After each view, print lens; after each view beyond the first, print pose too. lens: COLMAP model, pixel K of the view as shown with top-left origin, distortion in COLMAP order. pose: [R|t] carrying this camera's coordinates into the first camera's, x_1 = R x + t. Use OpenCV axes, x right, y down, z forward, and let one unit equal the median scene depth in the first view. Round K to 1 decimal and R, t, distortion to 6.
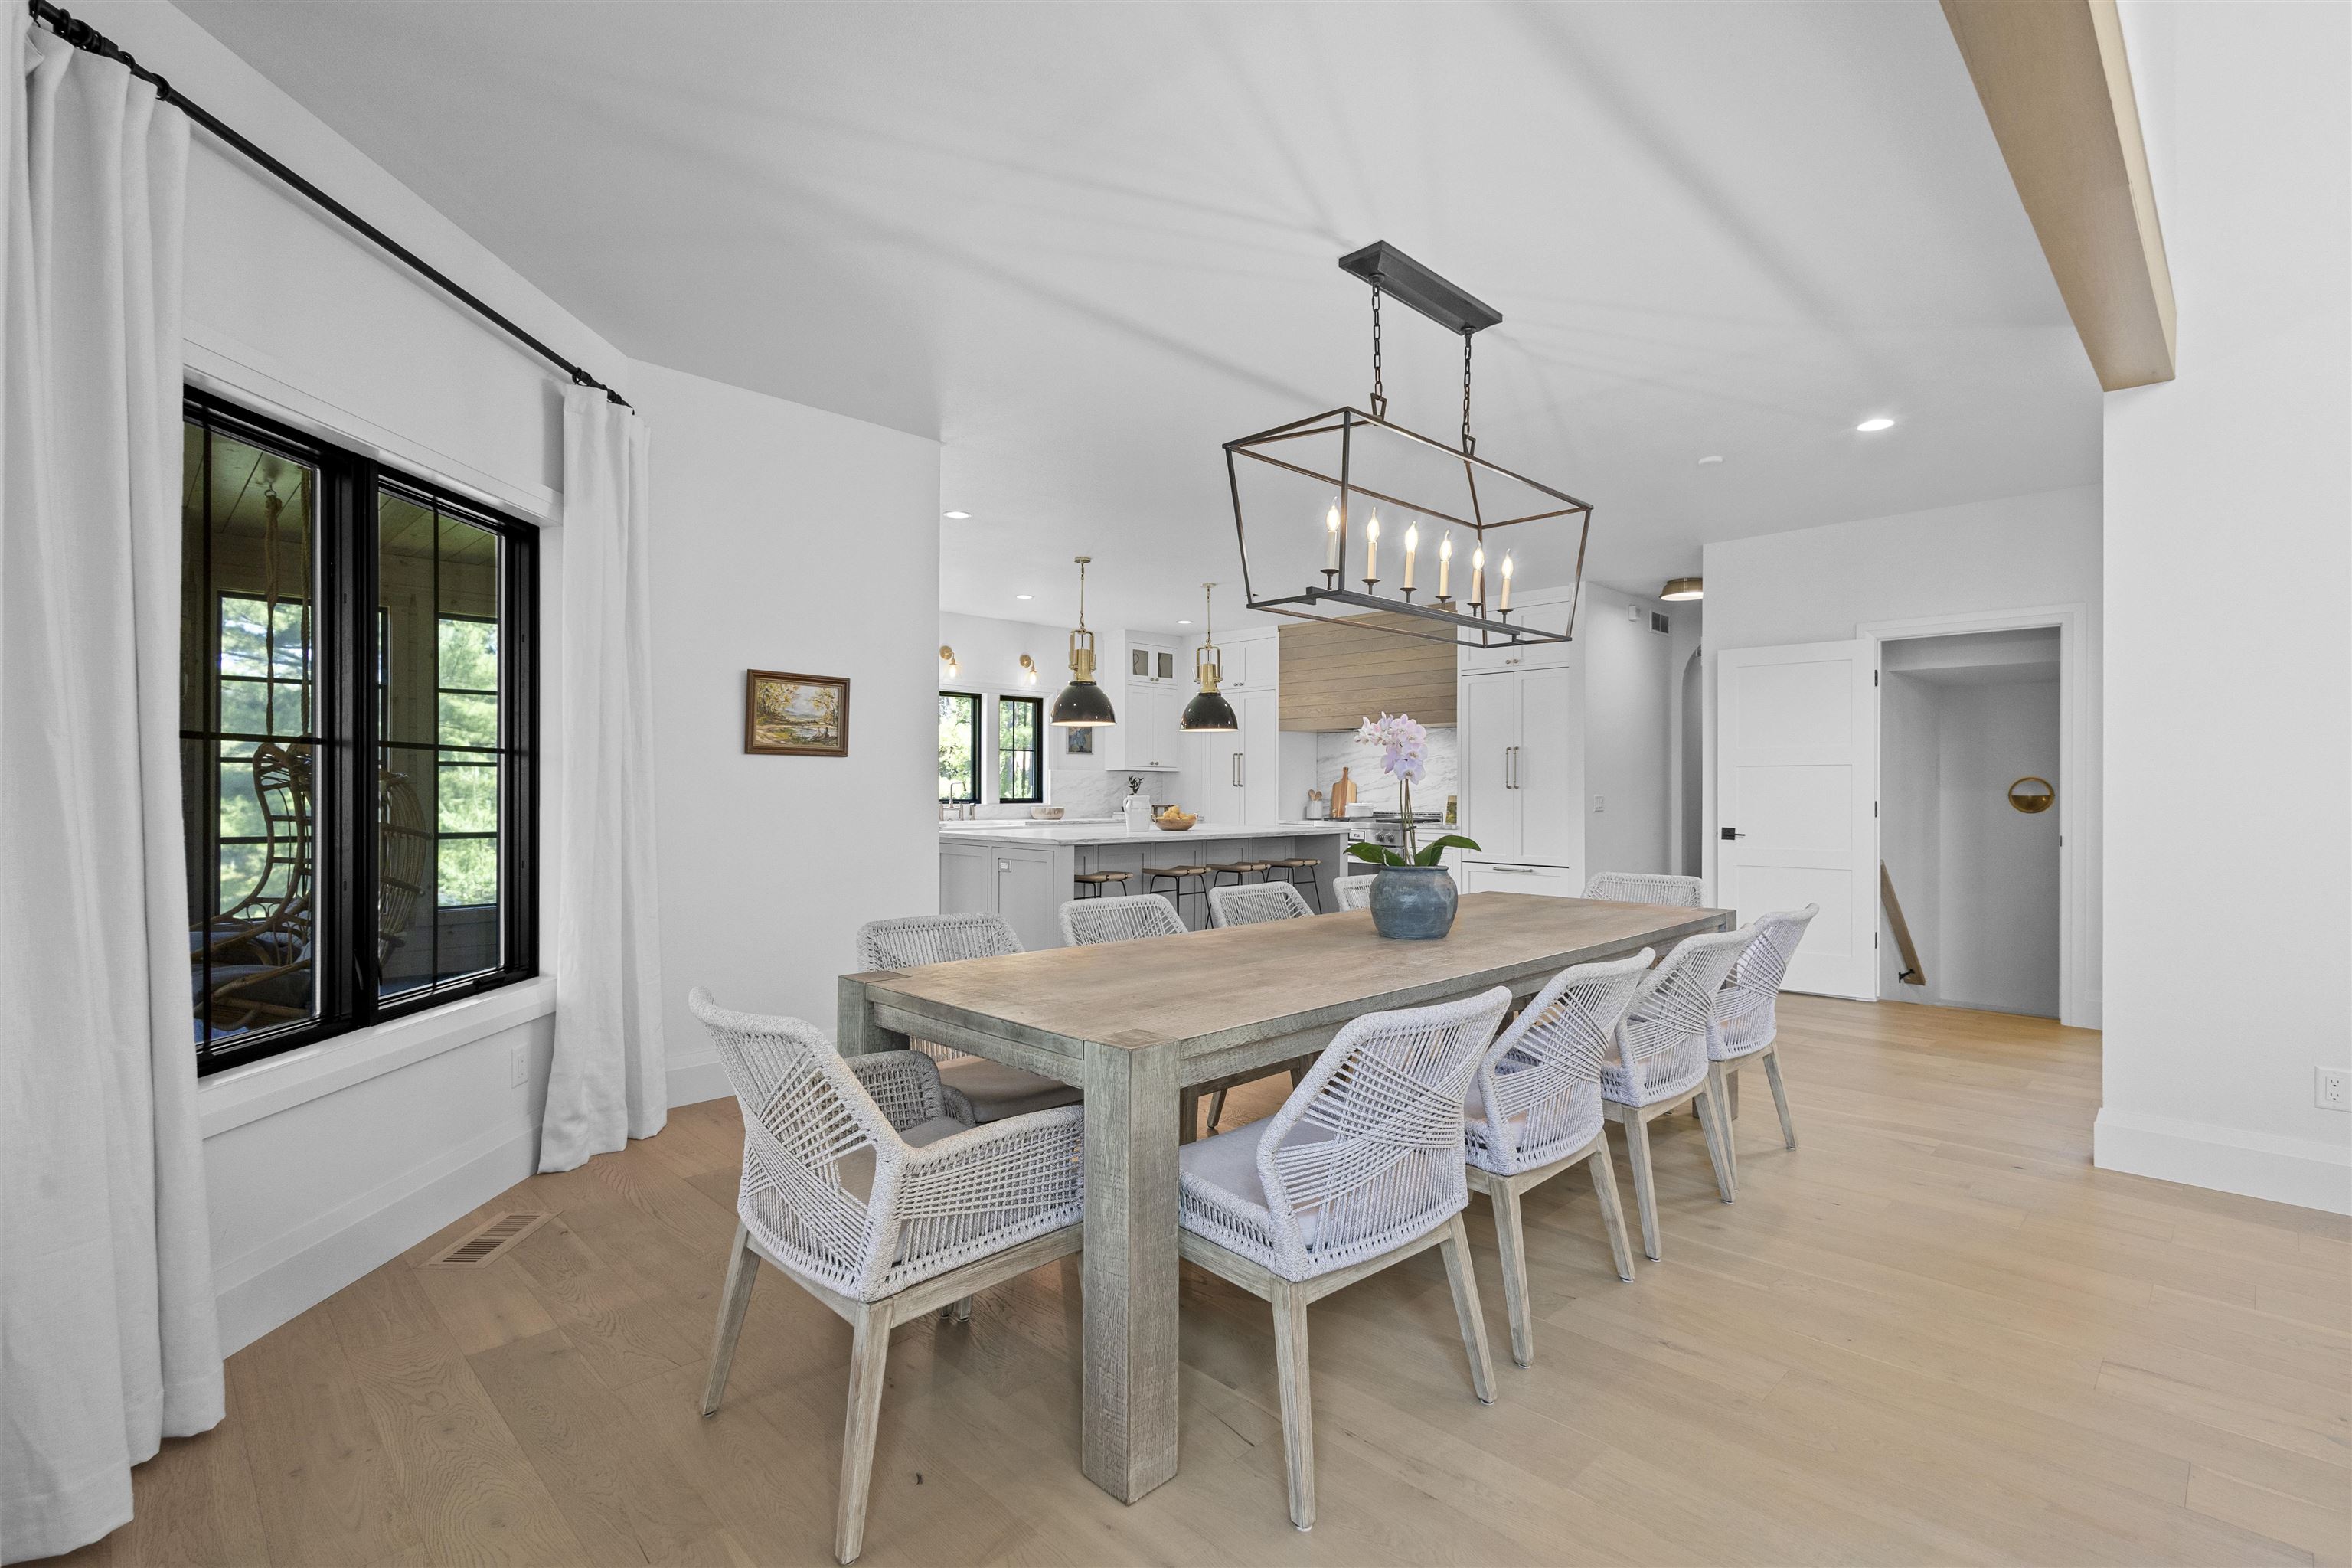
lens RADIAL K [[1076.8, 0, 1176.3], [0, 1076.8, 795.1], [0, 0, 1]] dist [0.004055, 0.000262]
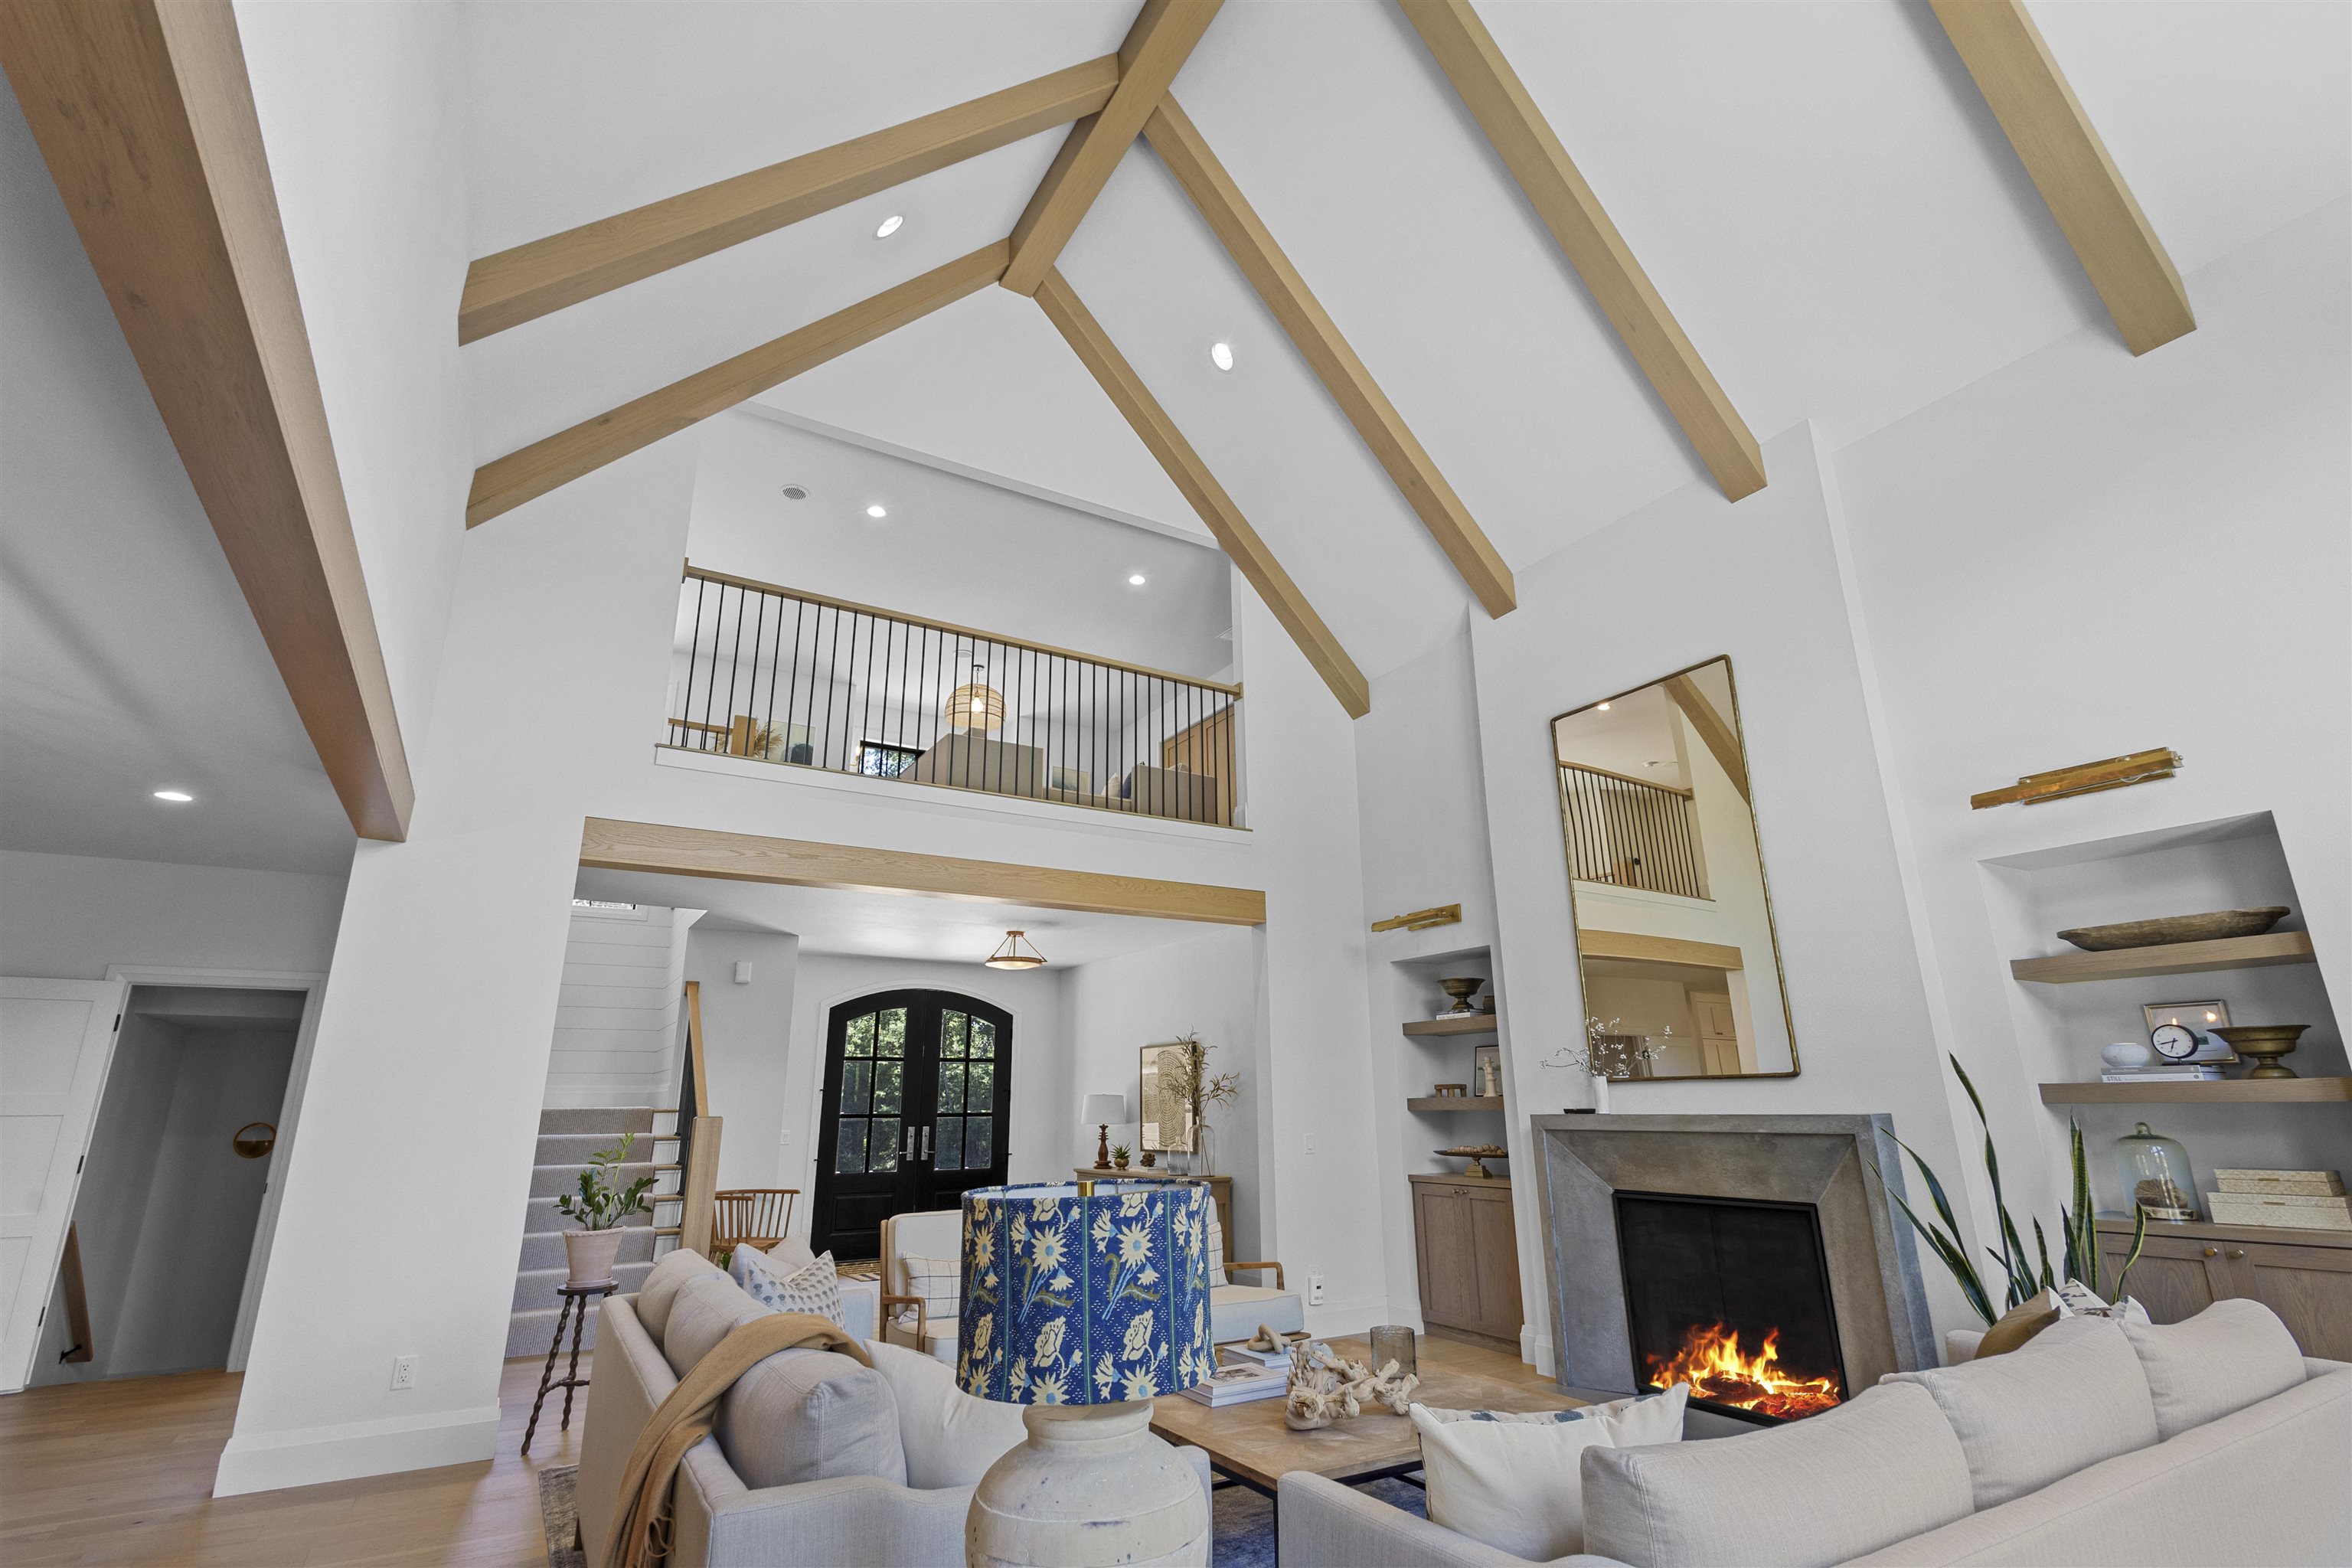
lens RADIAL K [[1087.1, 0, 1178.6], [0, 1087.1, 776.8], [0, 0, 1]] dist [-0.004433, -0.000127]
pose [[0.230857, 0.277553, 0.932561, -0.104722], [0.017443, 0.957116, -0.289179, -0.021298], [-0.972831, 0.083026, 0.216115, -0.165326]]
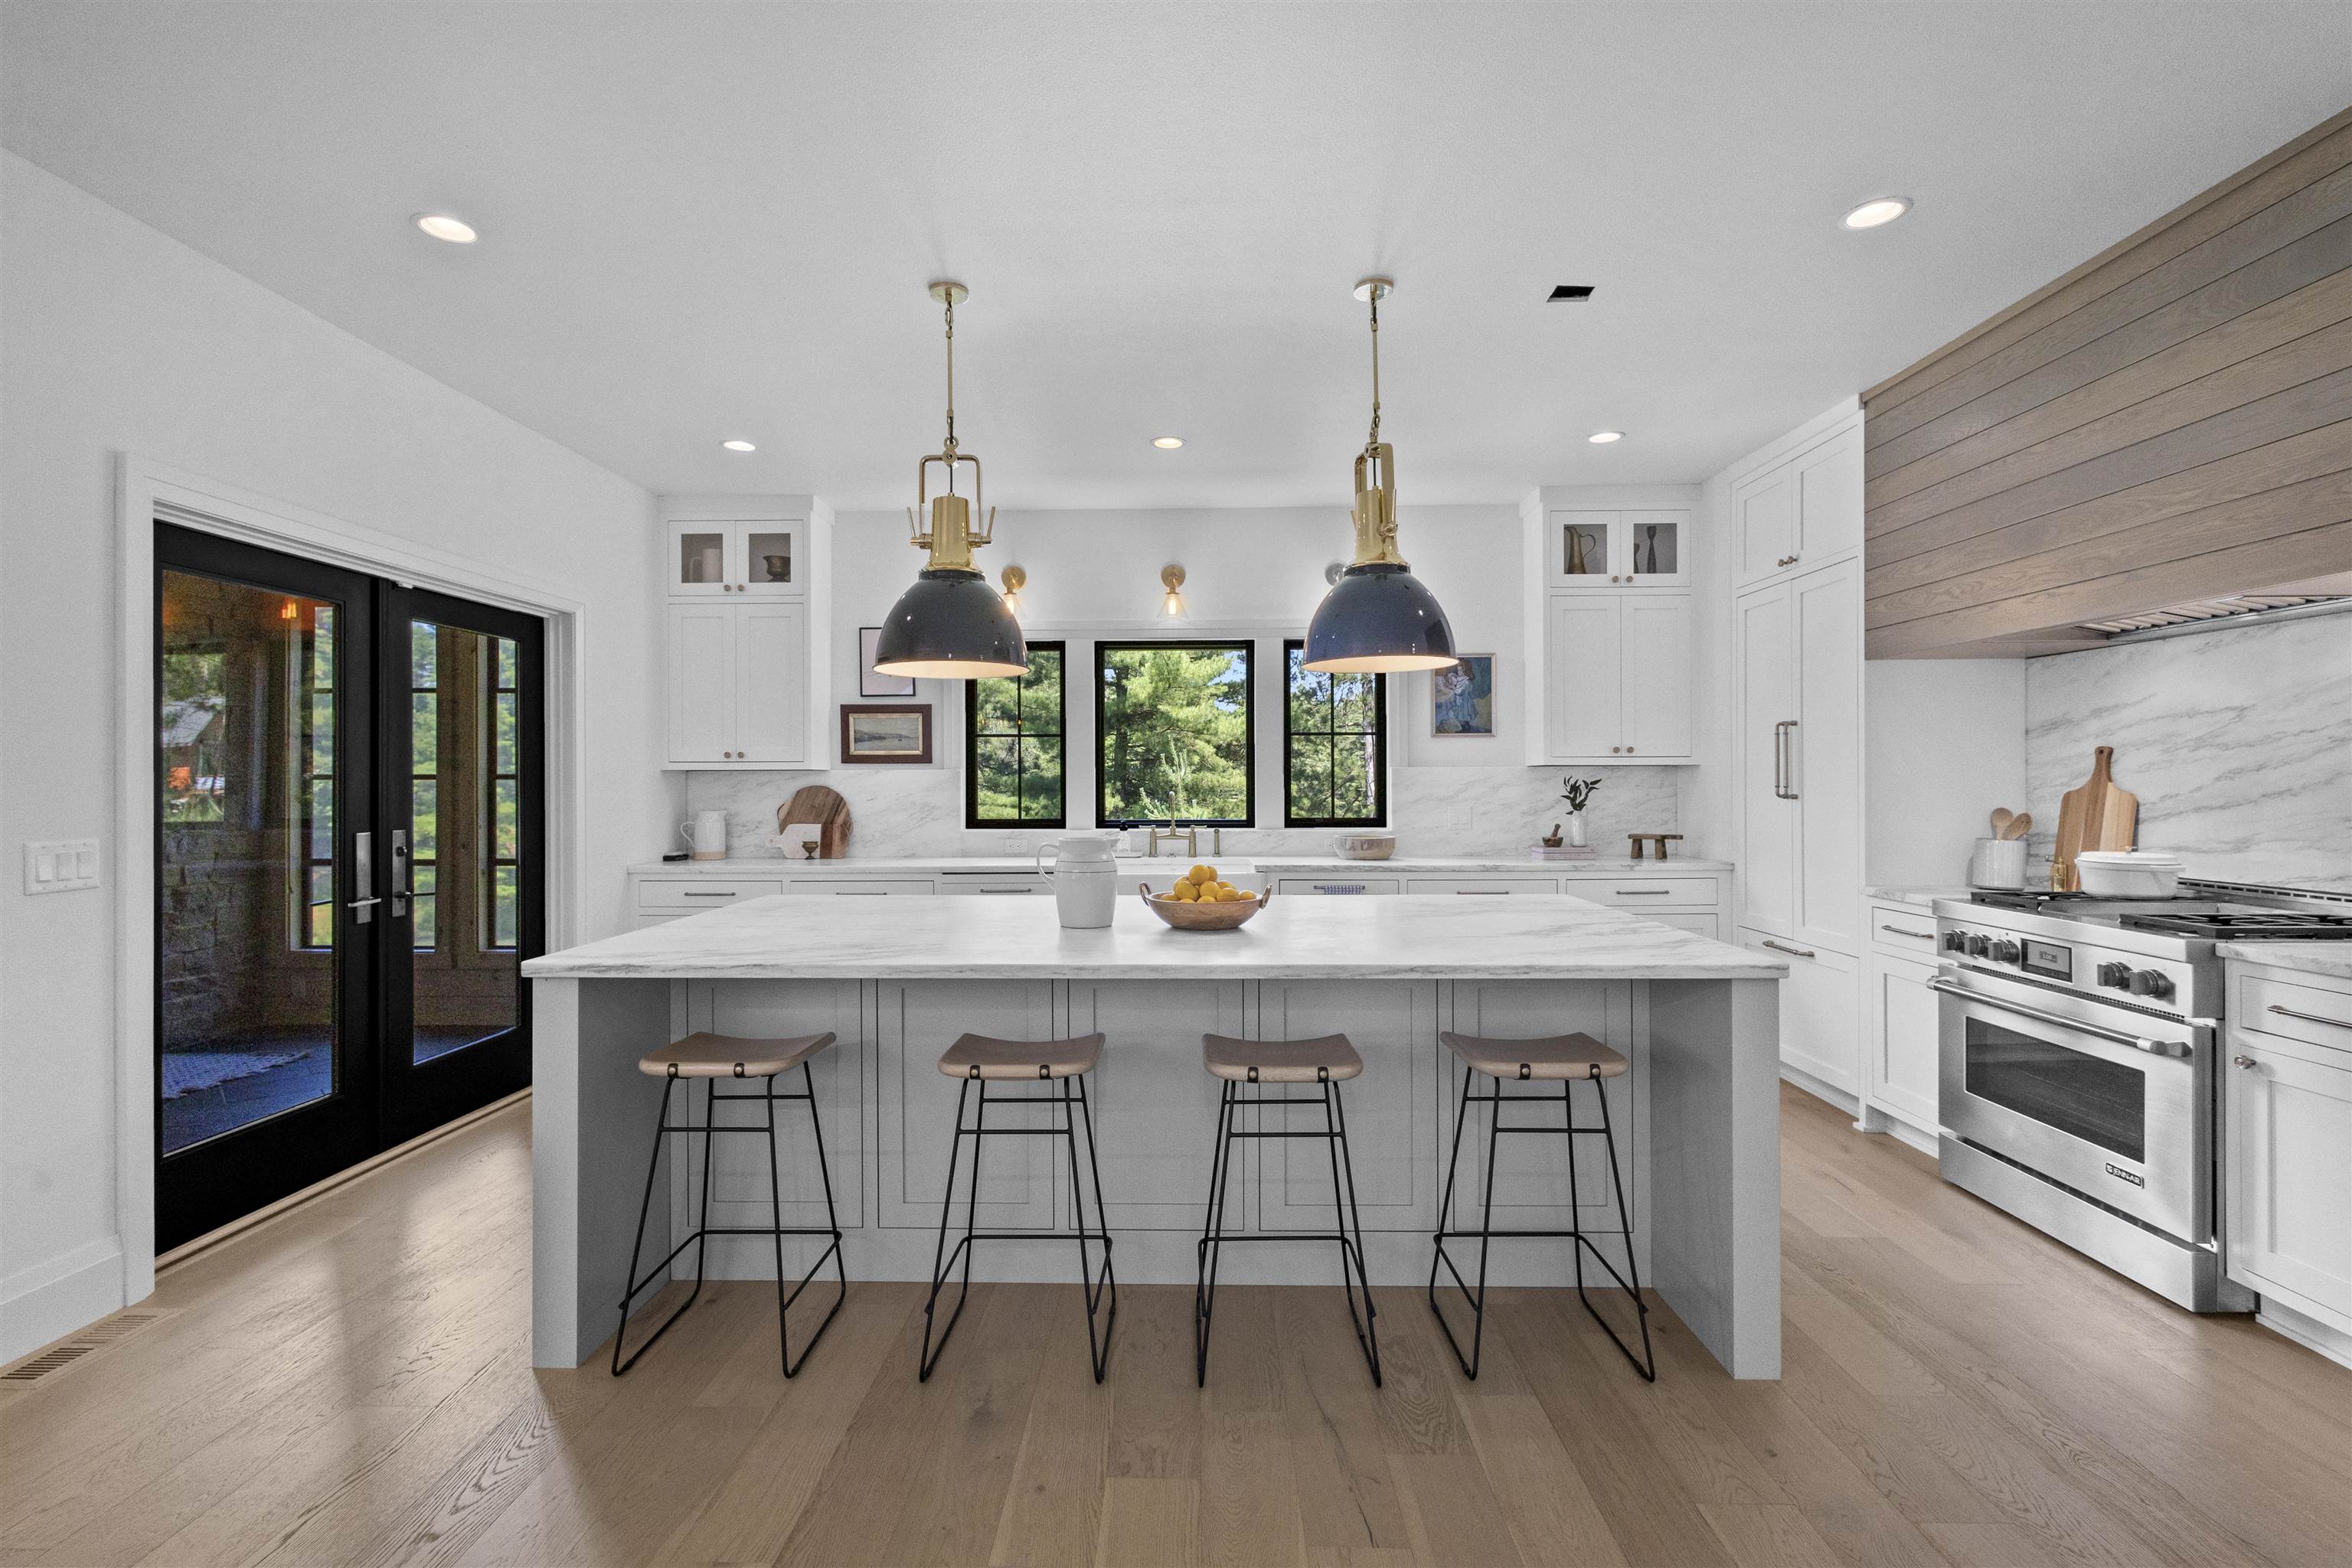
lens RADIAL K [[1078.3, 0, 1172.6], [0, 1078.3, 786.2], [0, 0, 1]] dist [0.002014, -0.000021]
pose [[0.694506, -0.002302, -0.719483, 0.336808], [0.001284, 0.999997, -0.001959, -0.021432], [0.719486, 0.000437, 0.694507, 0.901429]]
